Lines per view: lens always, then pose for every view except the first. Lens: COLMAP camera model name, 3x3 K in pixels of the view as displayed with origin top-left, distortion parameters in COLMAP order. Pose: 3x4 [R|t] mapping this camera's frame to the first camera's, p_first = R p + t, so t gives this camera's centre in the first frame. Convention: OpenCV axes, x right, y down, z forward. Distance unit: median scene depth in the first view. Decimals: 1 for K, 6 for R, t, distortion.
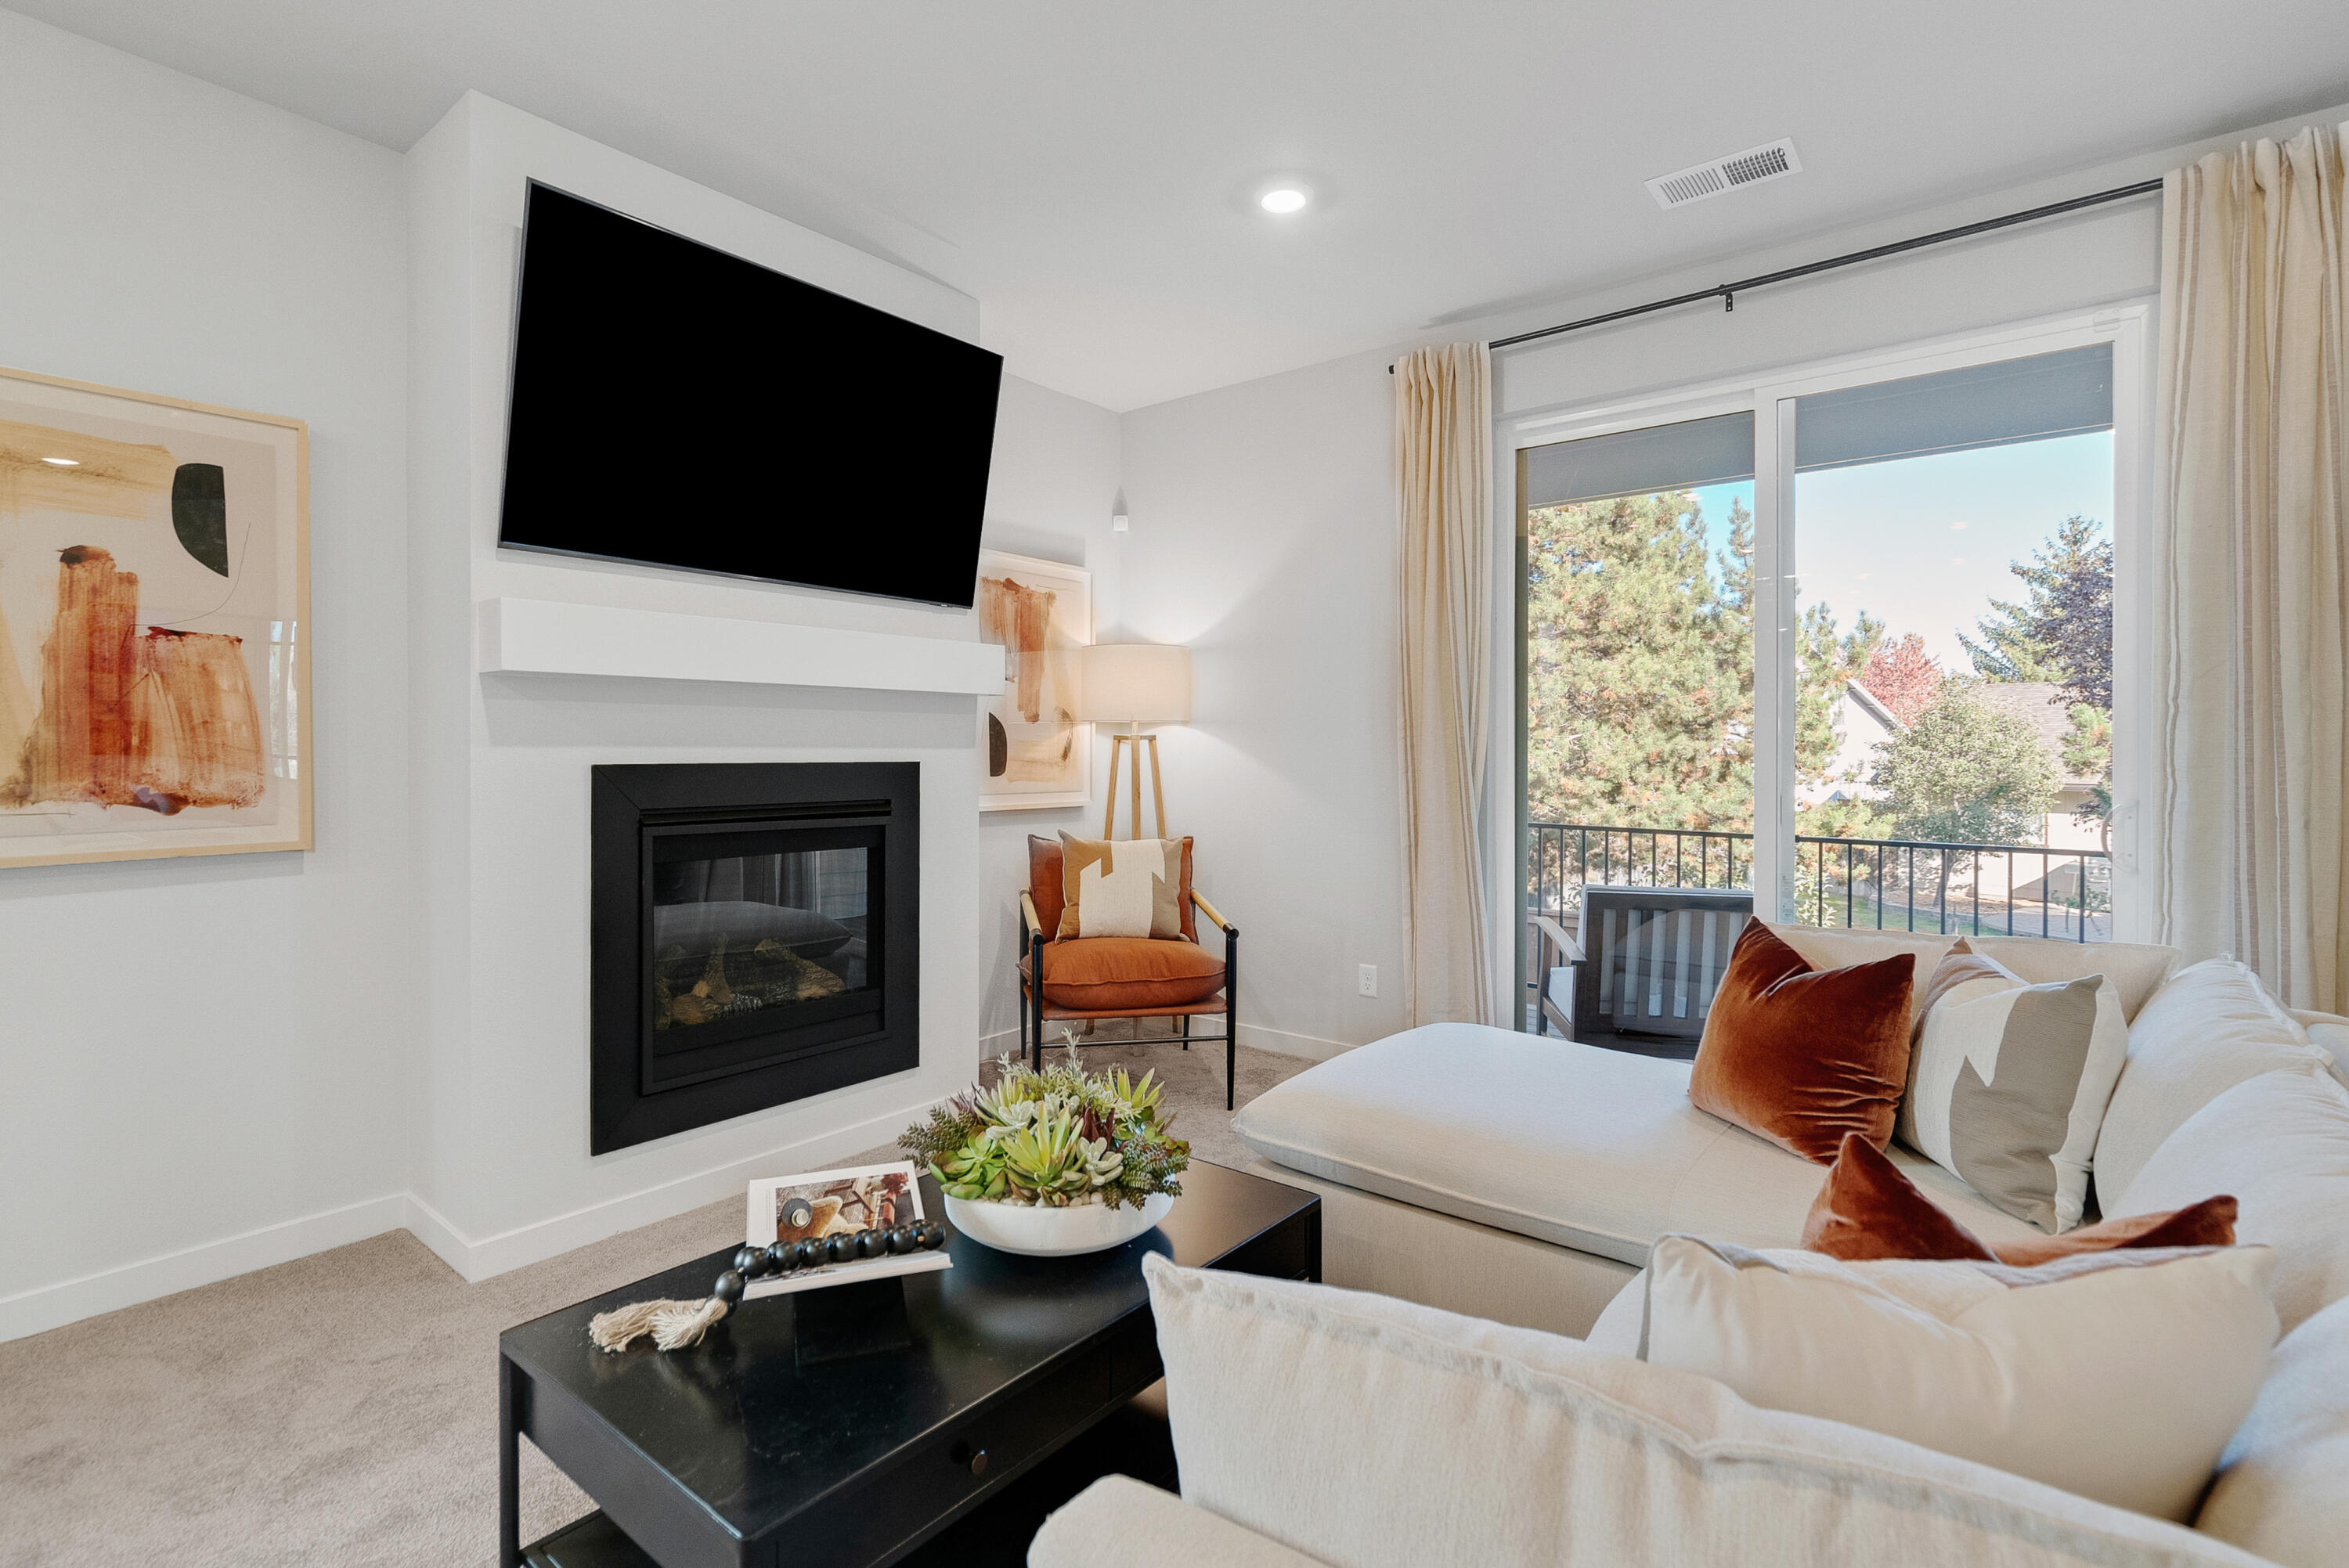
lens RADIAL K [[1089.9, 0, 1175.5], [0, 1089.9, 755.9], [0, 0, 1]] dist [-0.004108, 0.000650]
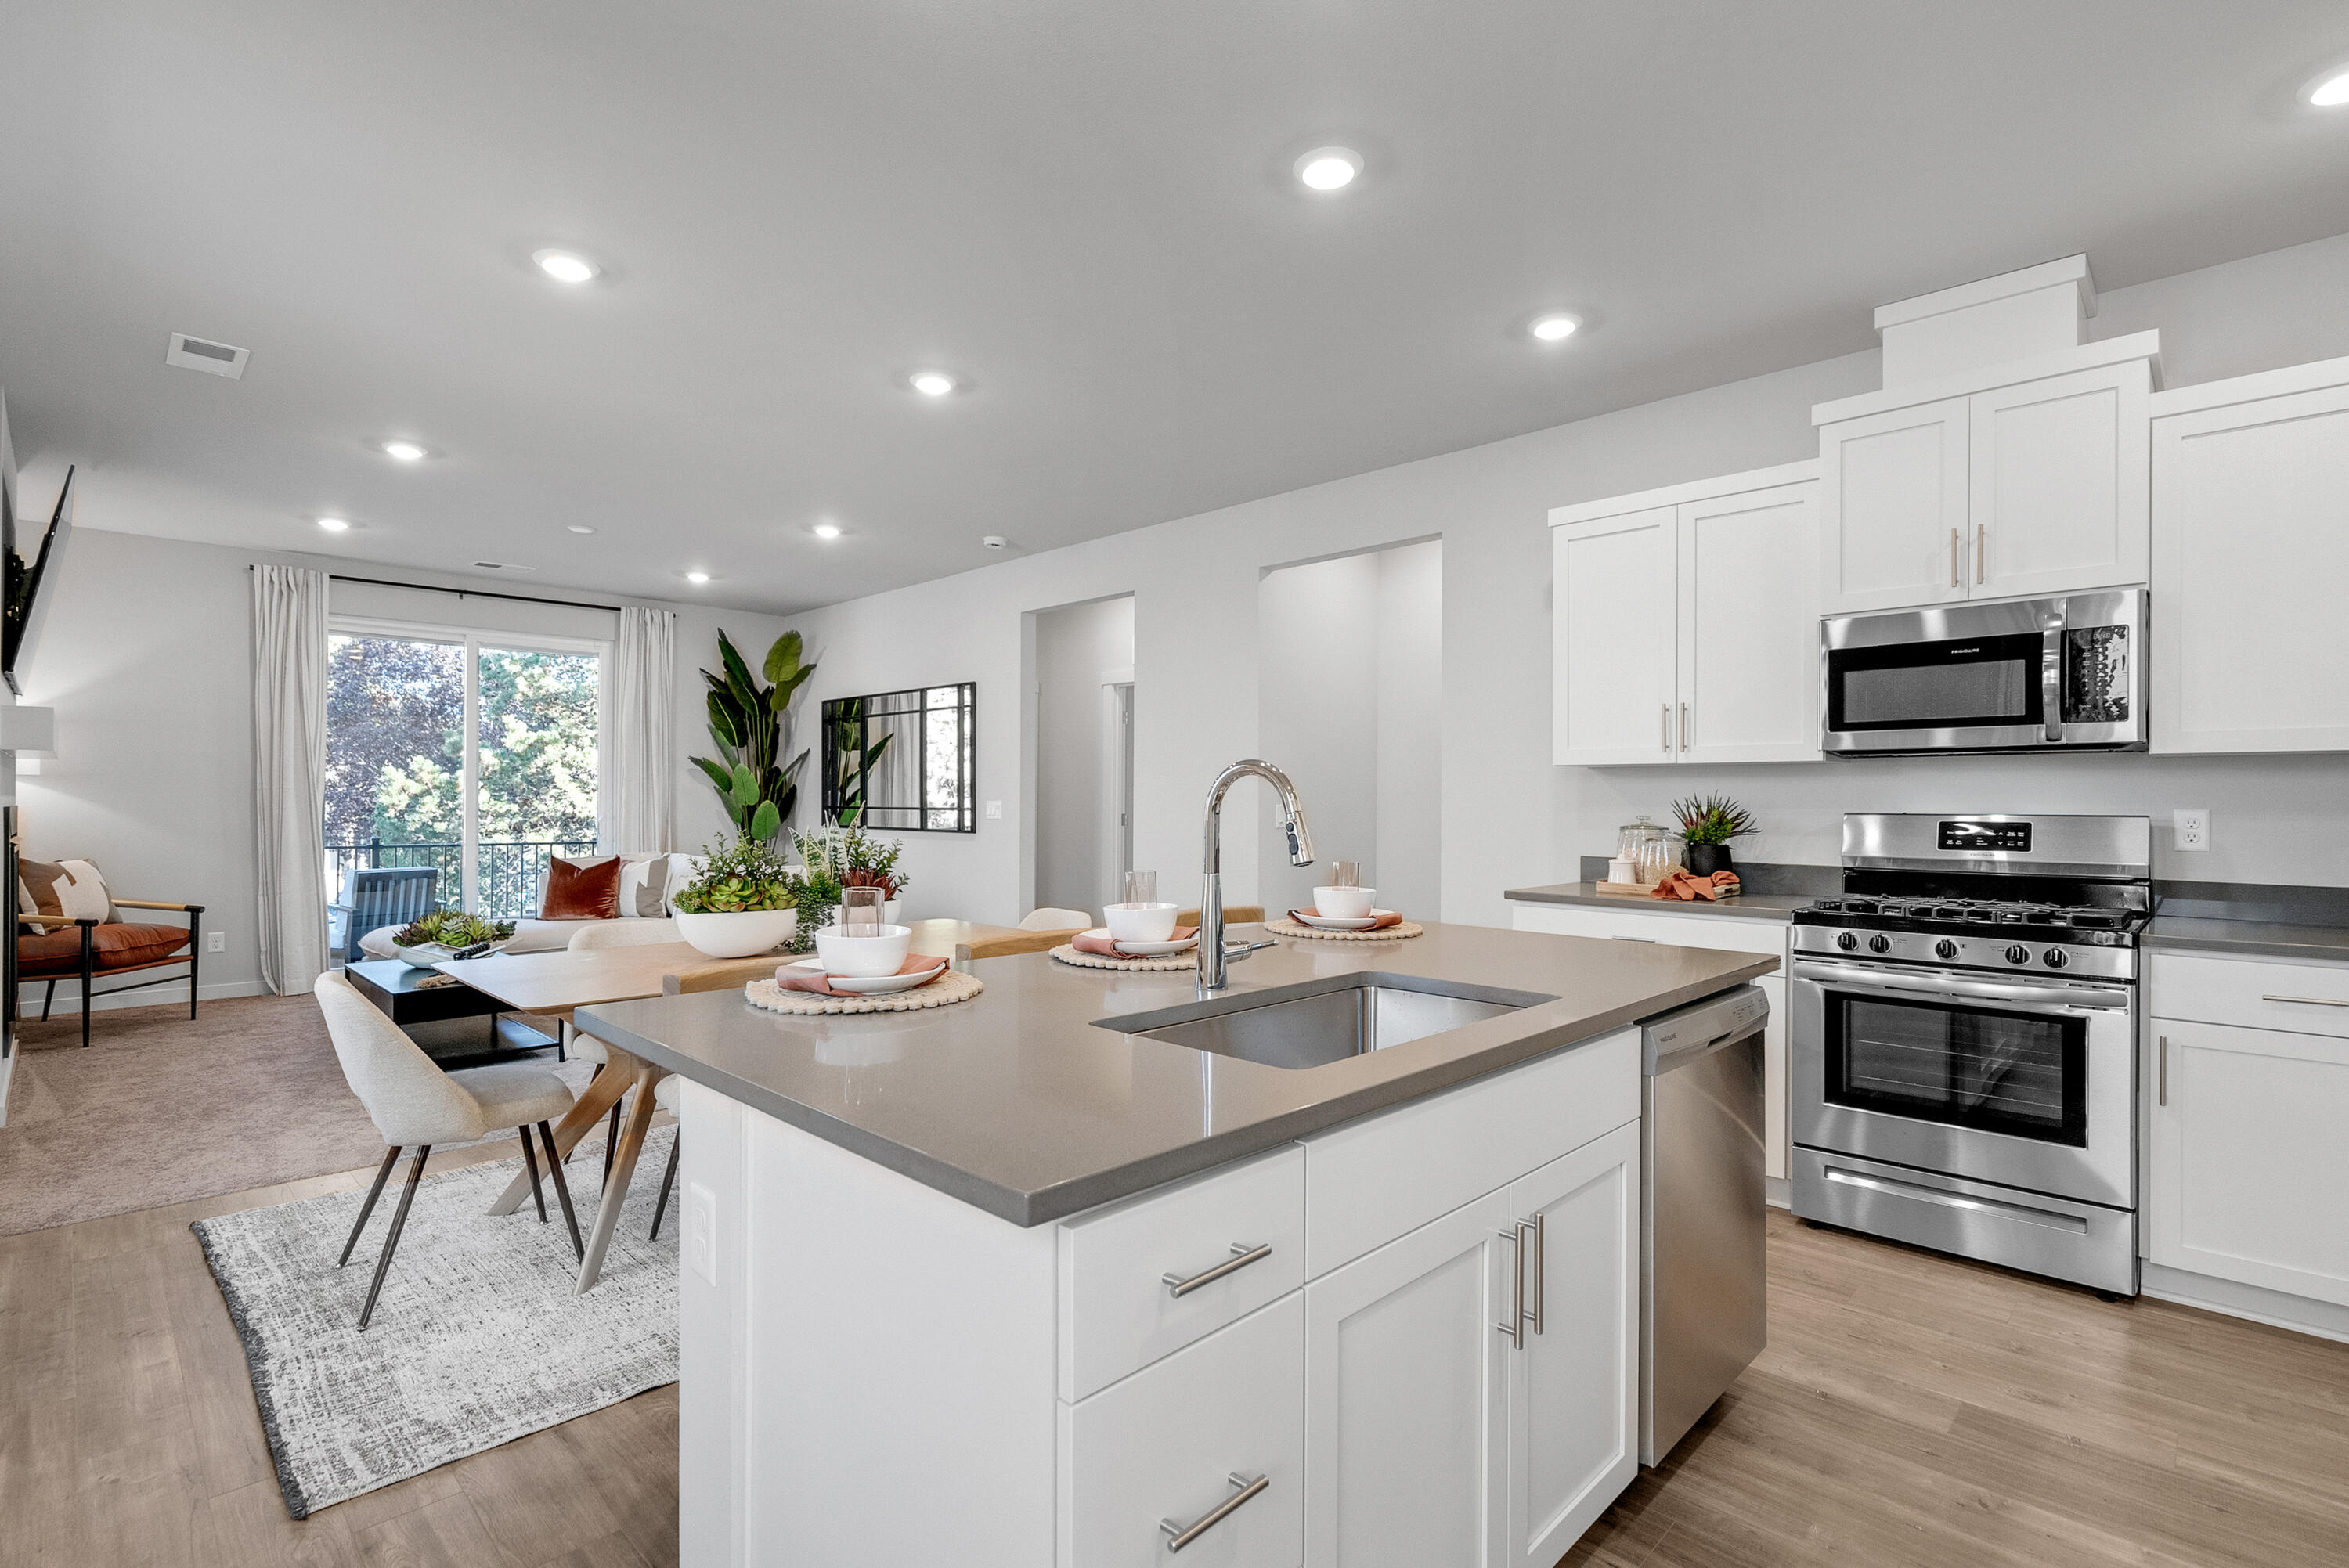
lens RADIAL K [[1089.9, 0, 1198.8], [0, 1089.9, 798.0], [0, 0, 1]] dist [-0.004108, 0.000650]
pose [[0.080419, 0.000914, 0.996761, -1.384568], [0.002490, 0.999996, -0.001118, 0.001010], [-0.996758, 0.002572, 0.080416, -0.592108]]
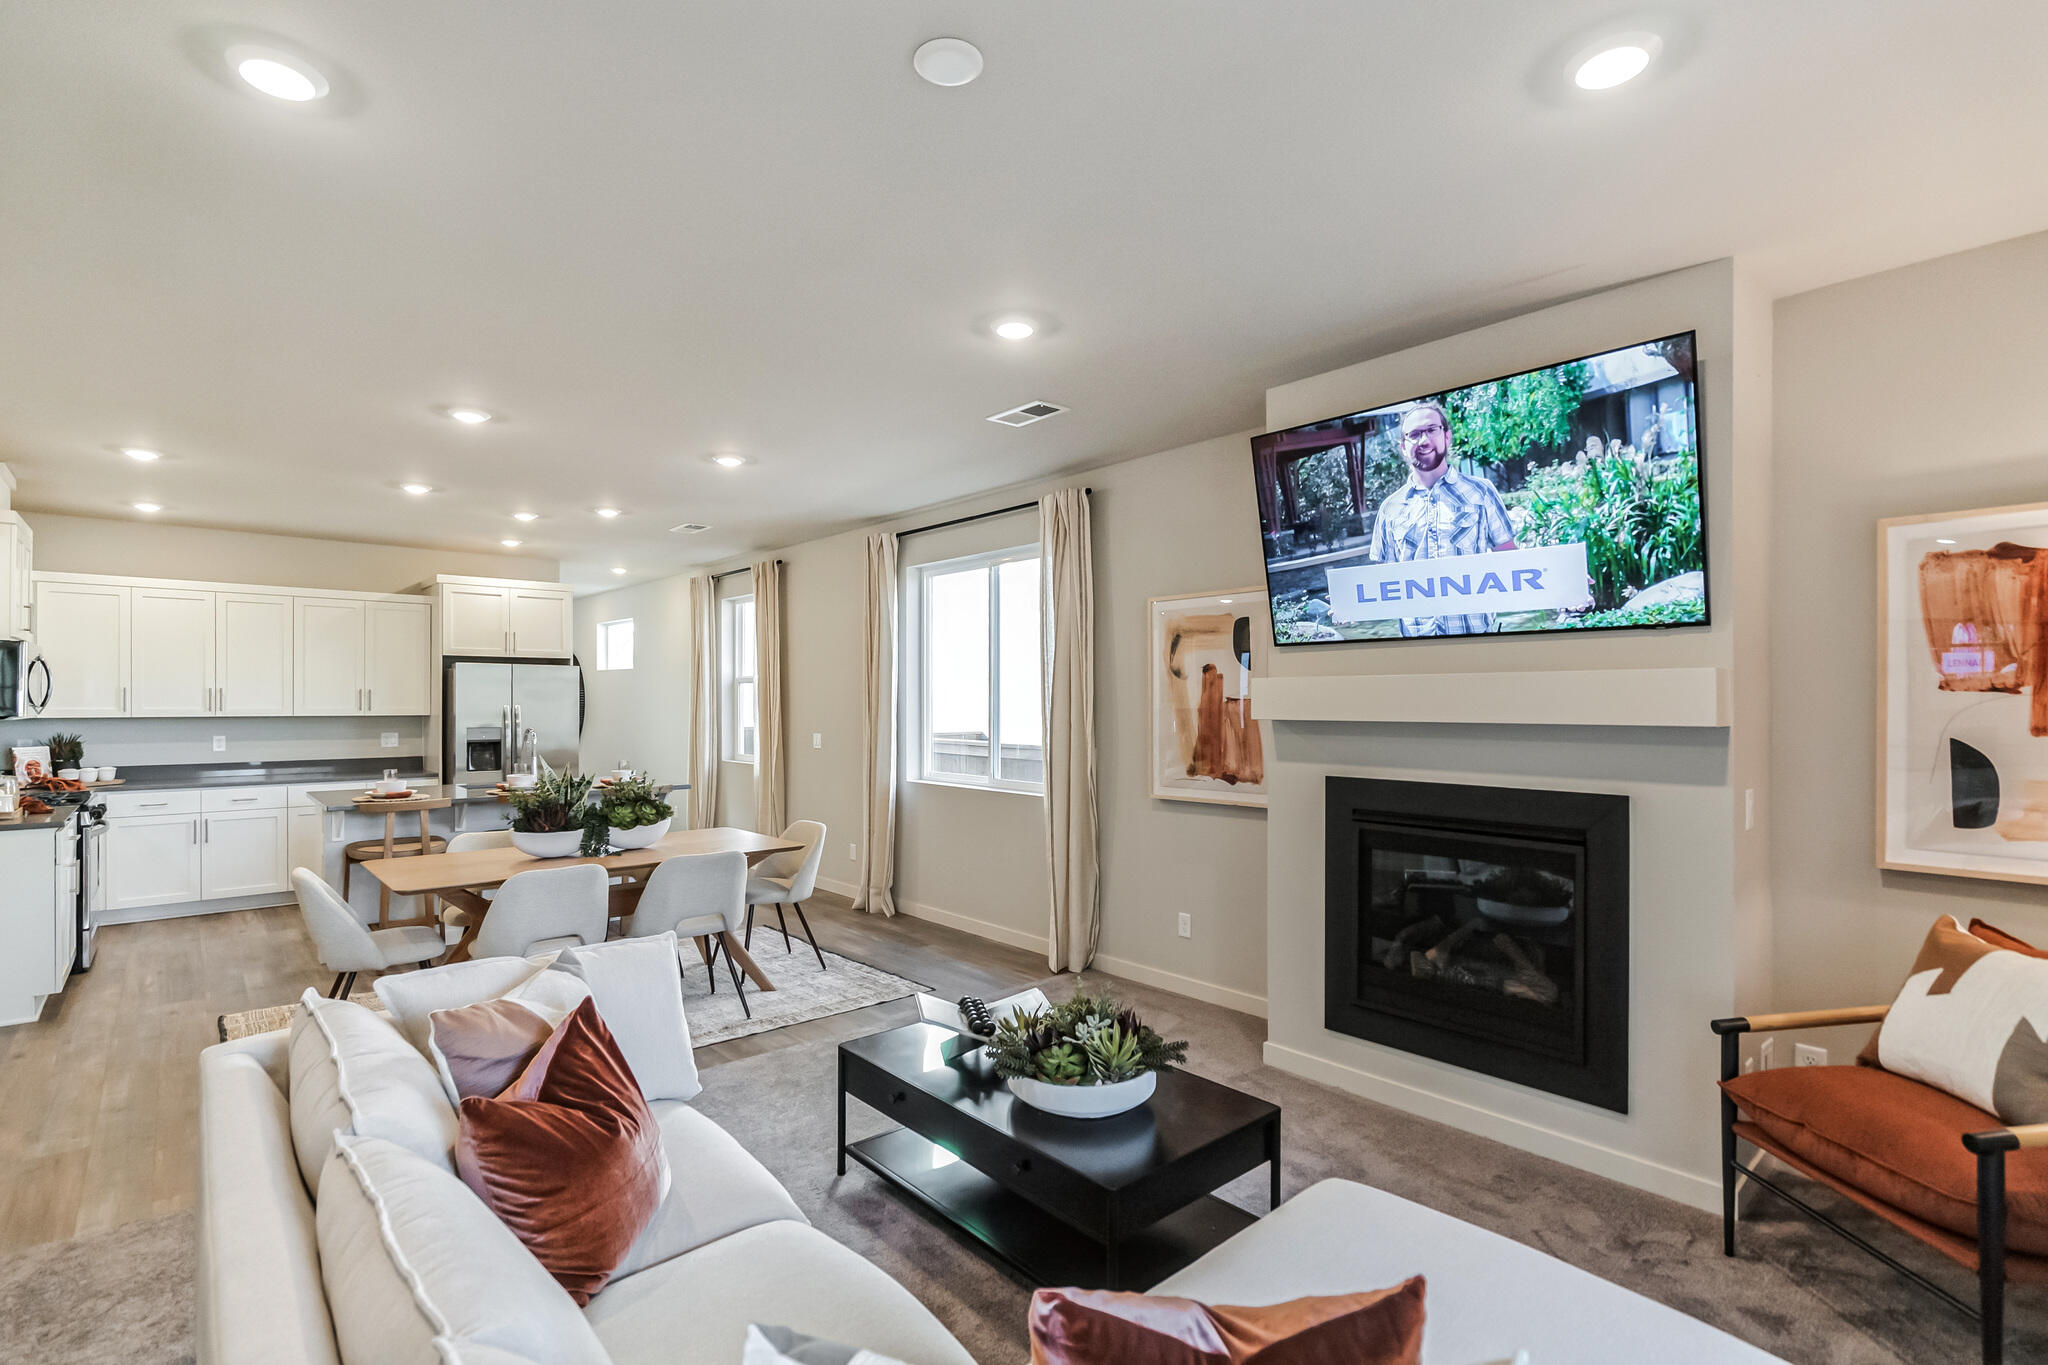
lens RADIAL K [[962.3, 0, 1022.9], [0, 962.3, 682.9], [0, 0, 1]] dist [-0.008835, 0.003266]
pose [[-0.168414, -0.015502, -0.985594, 0.652308], [-0.005955, 0.999874, -0.014709, -0.074413], [0.985698, 0.003392, -0.168485, 0.586167]]
